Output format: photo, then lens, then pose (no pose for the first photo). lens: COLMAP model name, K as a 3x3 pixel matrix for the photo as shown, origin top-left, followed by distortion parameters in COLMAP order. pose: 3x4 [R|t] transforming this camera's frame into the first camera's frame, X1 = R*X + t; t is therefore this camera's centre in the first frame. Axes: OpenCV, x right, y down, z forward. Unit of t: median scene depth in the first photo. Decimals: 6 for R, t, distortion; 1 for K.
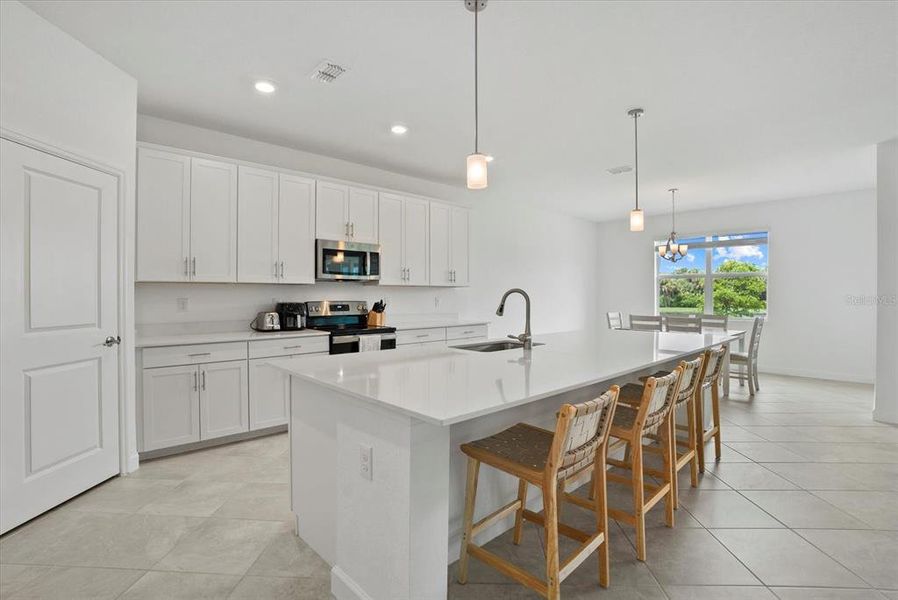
lens RADIAL K [[427.1, 0, 445.2], [0, 427.1, 297.4], [0, 0, 1]] dist [-0.024420, 0.003579]
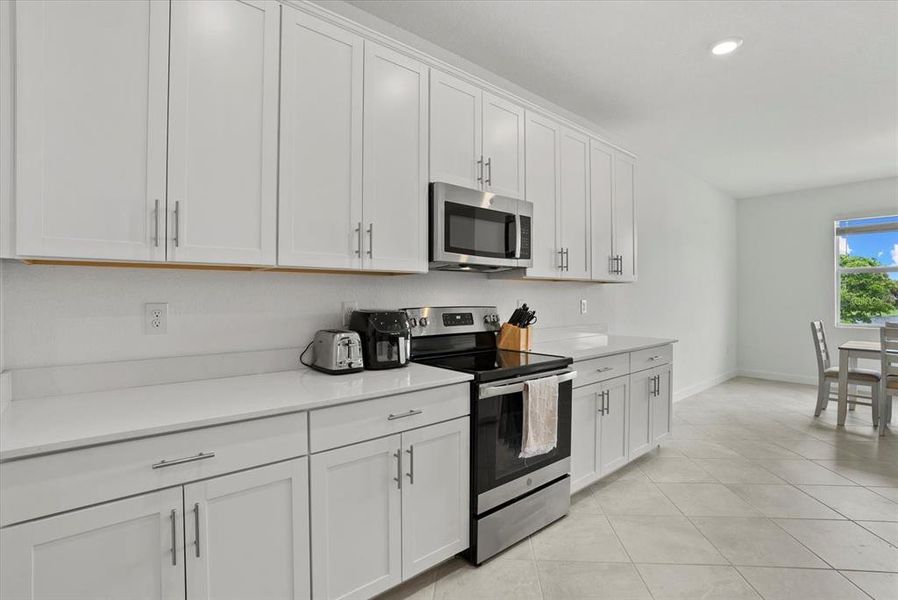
lens RADIAL K [[427.1, 0, 445.5], [0, 427.1, 299.0], [0, 0, 1]] dist [-0.024420, 0.003579]
pose [[0.999390, -0.001782, -0.034877, -0.264448], [0.001722, 0.999997, -0.001728, -0.000635], [0.034880, 0.001667, 0.999390, 0.497292]]
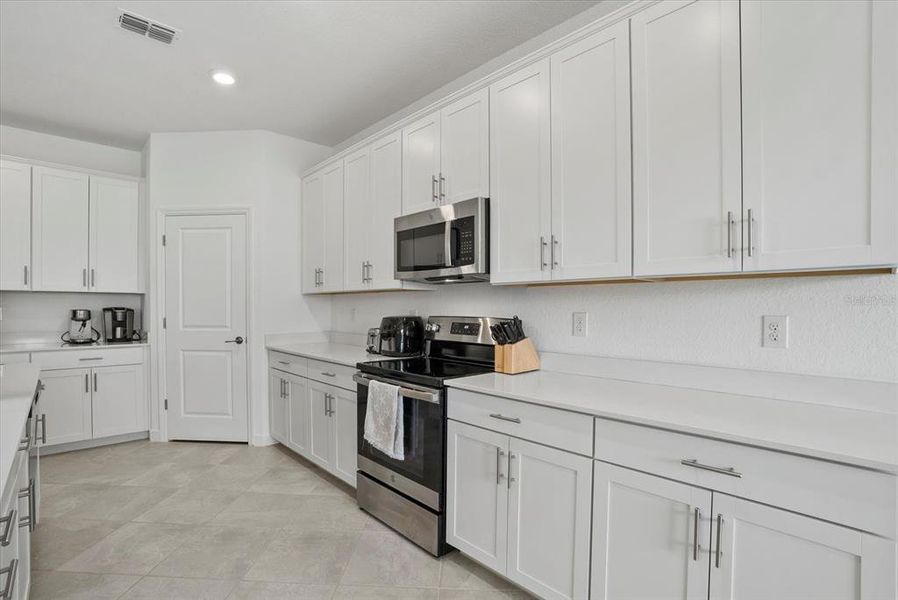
lens RADIAL K [[427.1, 0, 447.0], [0, 427.1, 312.2], [0, 0, 1]] dist [-0.024420, 0.003579]
pose [[0.024875, 0.012969, -0.999606, 0.342328], [-0.010451, 0.999865, 0.012713, -0.004695], [0.999636, 0.010131, 0.025007, 1.043210]]
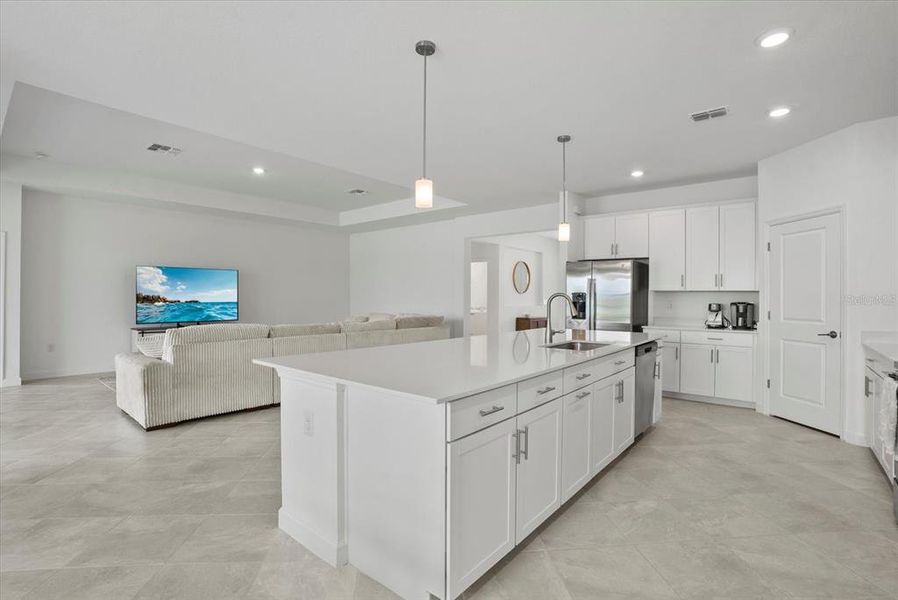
lens RADIAL K [[427.1, 0, 443.5], [0, 427.1, 295.2], [0, 0, 1]] dist [-0.024420, 0.003579]
pose [[-0.986421, -0.009864, -0.163942, 0.421922], [-0.010111, 0.999949, 0.000674, -0.007667], [0.163927, 0.002322, -0.986470, 1.382149]]
